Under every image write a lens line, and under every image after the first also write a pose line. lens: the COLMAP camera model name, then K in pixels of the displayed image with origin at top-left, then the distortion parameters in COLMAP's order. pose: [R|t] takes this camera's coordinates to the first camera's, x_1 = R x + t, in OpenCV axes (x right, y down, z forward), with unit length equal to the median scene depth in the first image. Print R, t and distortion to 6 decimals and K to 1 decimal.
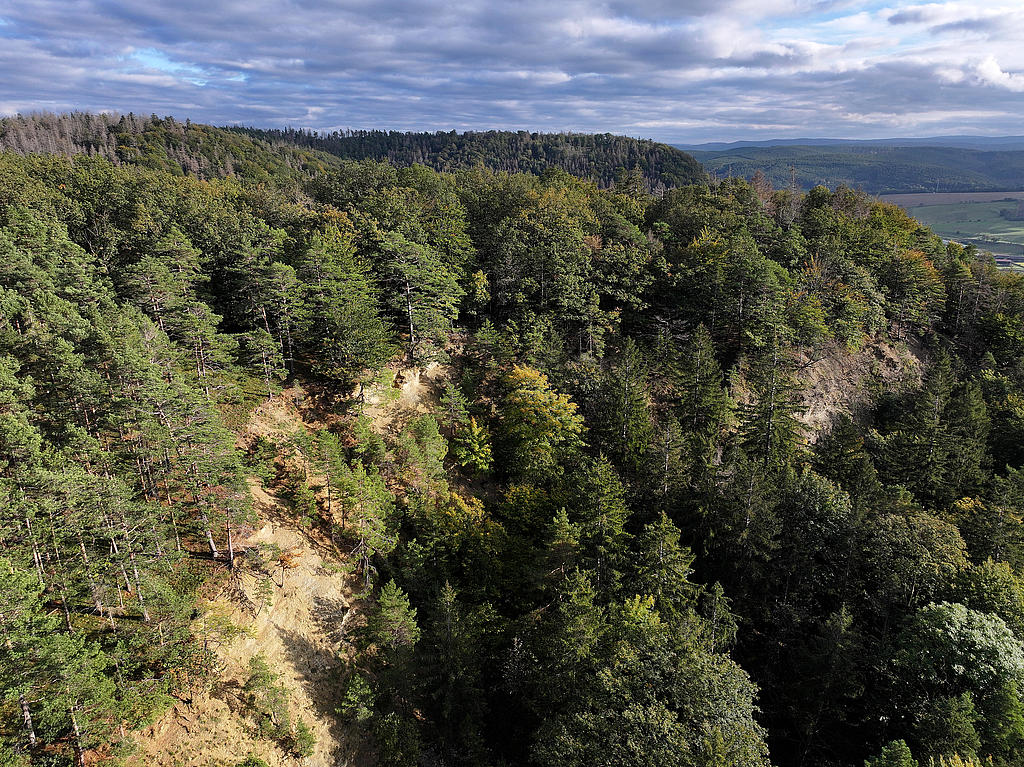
lens RADIAL K [[716.1, 0, 507.0], [0, 716.1, 383.1], [0, 0, 1]] dist [-0.001054, 0.010837]
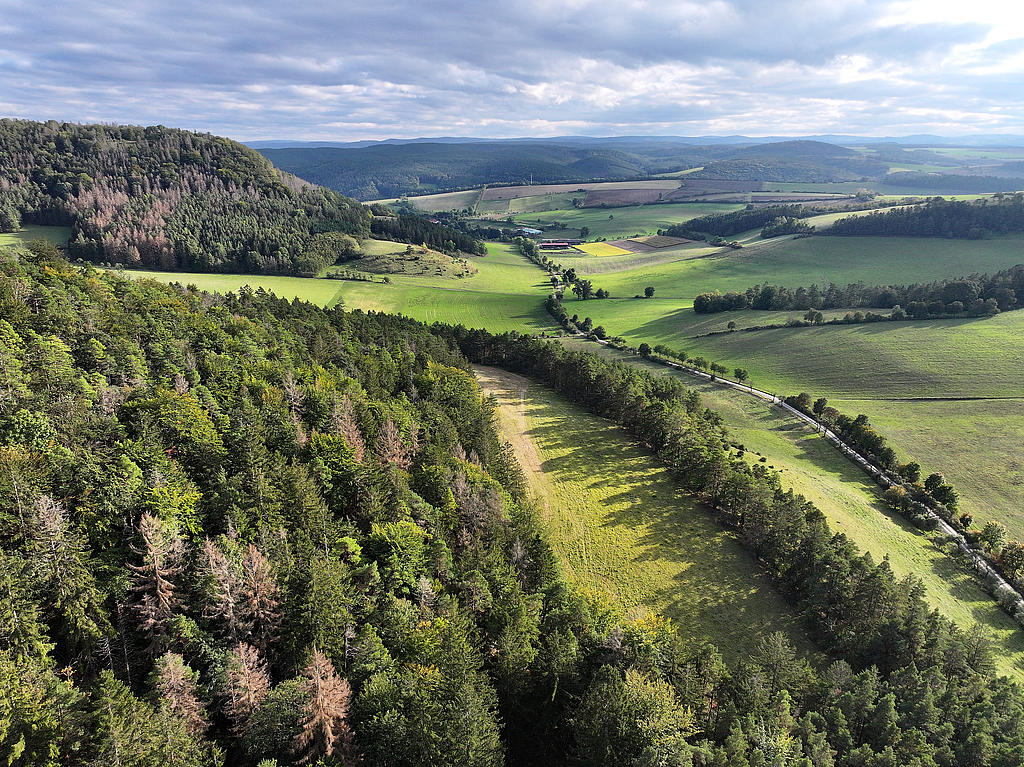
lens RADIAL K [[716.1, 0, 507.0], [0, 716.1, 383.1], [0, 0, 1]] dist [-0.001054, 0.010837]
pose [[0.902710, -0.132509, 0.409337, 1.308607], [0.131437, 0.990843, 0.030893, -0.001411], [-0.409682, 0.025915, 0.911860, 0.142619]]
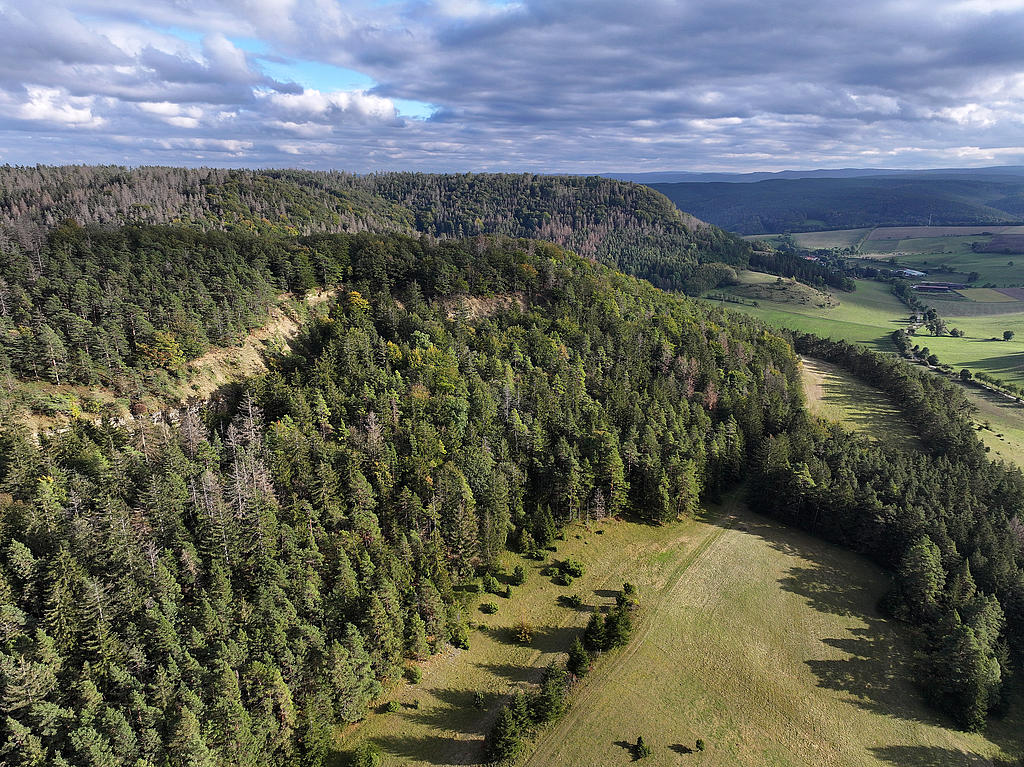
lens RADIAL K [[716.1, 0, 507.0], [0, 716.1, 383.1], [0, 0, 1]] dist [-0.001054, 0.010837]
pose [[0.997828, 0.022450, -0.061936, 0.775950], [-0.024608, 0.999108, -0.034305, 0.411585], [0.061110, 0.035755, 0.997490, -1.918083]]
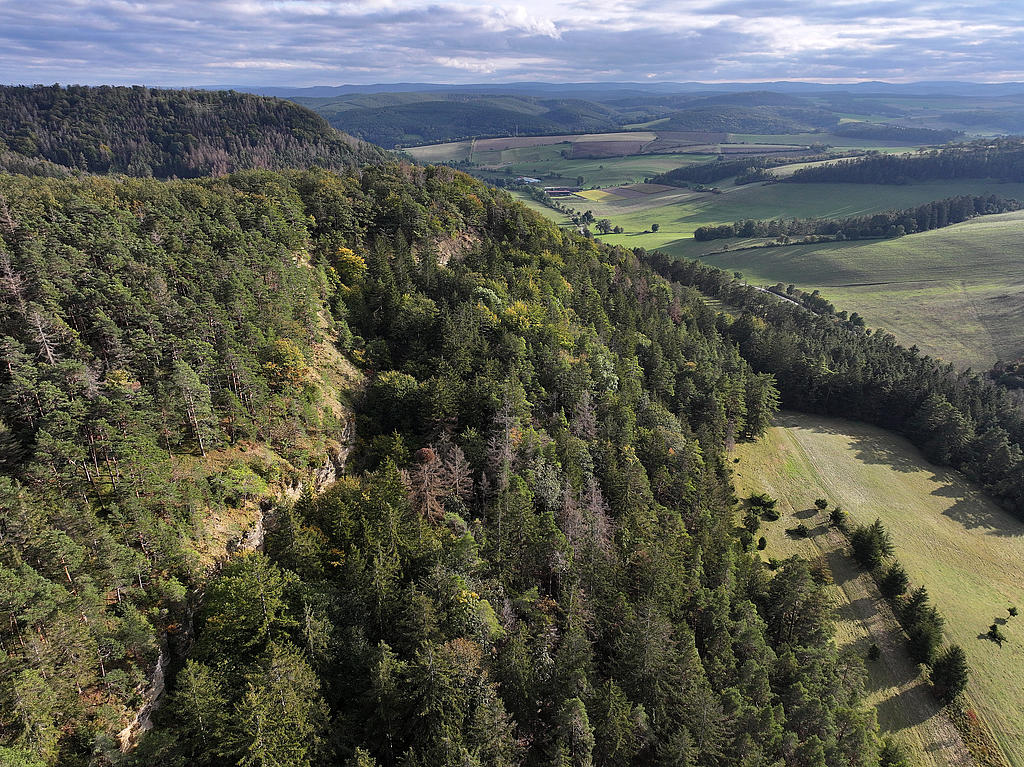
lens RADIAL K [[718.2, 0, 507.2], [0, 718.2, 372.3], [0, 0, 1]] dist [0.007382, 0.009290]
pose [[0.874893, -0.172074, 0.452717, -0.578687], [0.146631, 0.984995, 0.091020, 0.221620], [-0.461586, -0.013251, 0.886997, -1.338027]]
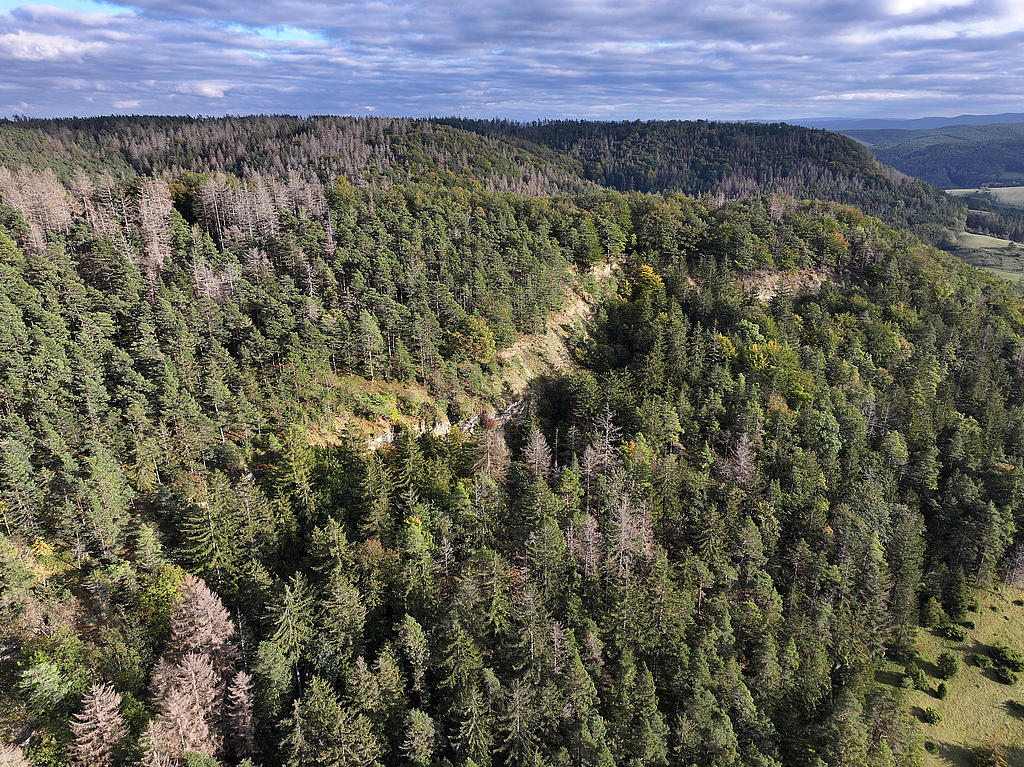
lens RADIAL K [[716.1, 0, 507.0], [0, 716.1, 383.1], [0, 0, 1]] dist [-0.001054, 0.010837]
pose [[0.970864, 0.081083, -0.225498, 0.136968], [-0.073941, 0.996462, 0.039950, 0.301849], [0.227939, -0.022113, 0.973424, -1.594611]]
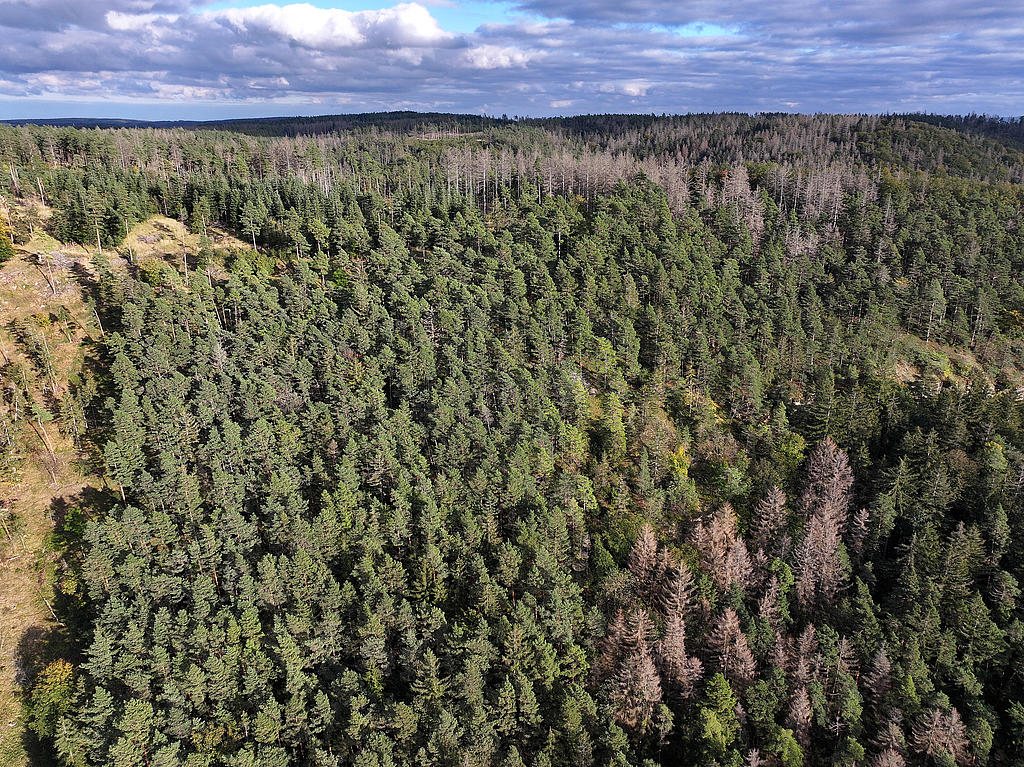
lens RADIAL K [[716.1, 0, 507.0], [0, 716.1, 383.1], [0, 0, 1]] dist [-0.001054, 0.010837]
pose [[0.712147, 0.238690, -0.660207, -0.031520], [-0.215482, 0.969349, 0.118023, 0.502147], [0.668142, 0.058213, 0.741753, -2.216888]]
